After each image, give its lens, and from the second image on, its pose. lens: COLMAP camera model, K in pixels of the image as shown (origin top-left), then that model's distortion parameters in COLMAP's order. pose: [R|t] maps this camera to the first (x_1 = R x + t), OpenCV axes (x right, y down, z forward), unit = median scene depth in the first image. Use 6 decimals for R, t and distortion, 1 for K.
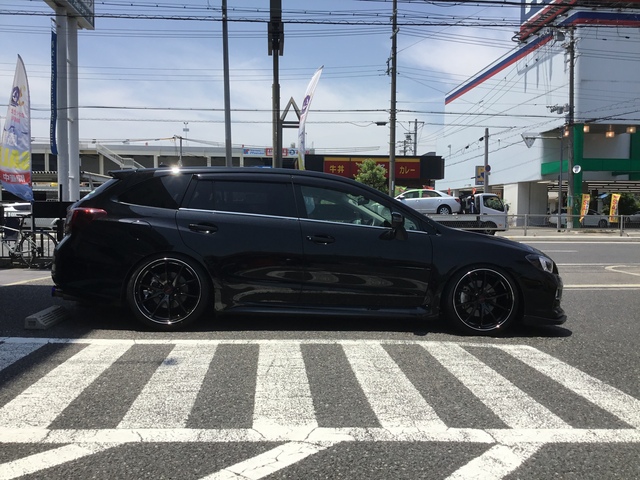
lens RADIAL K [[603.1, 0, 320.0], [0, 603.1, 240.0], [0, 0, 1]] dist [-0.001426, -0.010896]
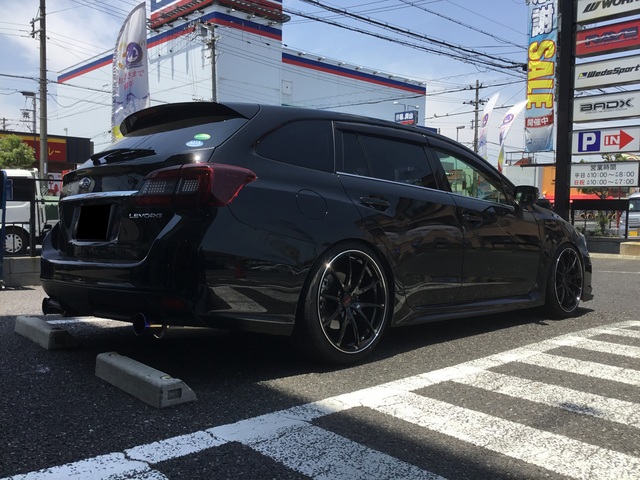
lens RADIAL K [[603.1, 0, 320.0], [0, 603.1, 240.0], [0, 0, 1]] dist [-0.001426, -0.010896]
pose [[0.784575, -0.018655, 0.619753, -0.087039], [0.010477, 0.999803, 0.016830, 0.001311], [-0.619946, -0.006711, 0.784616, 0.068831]]
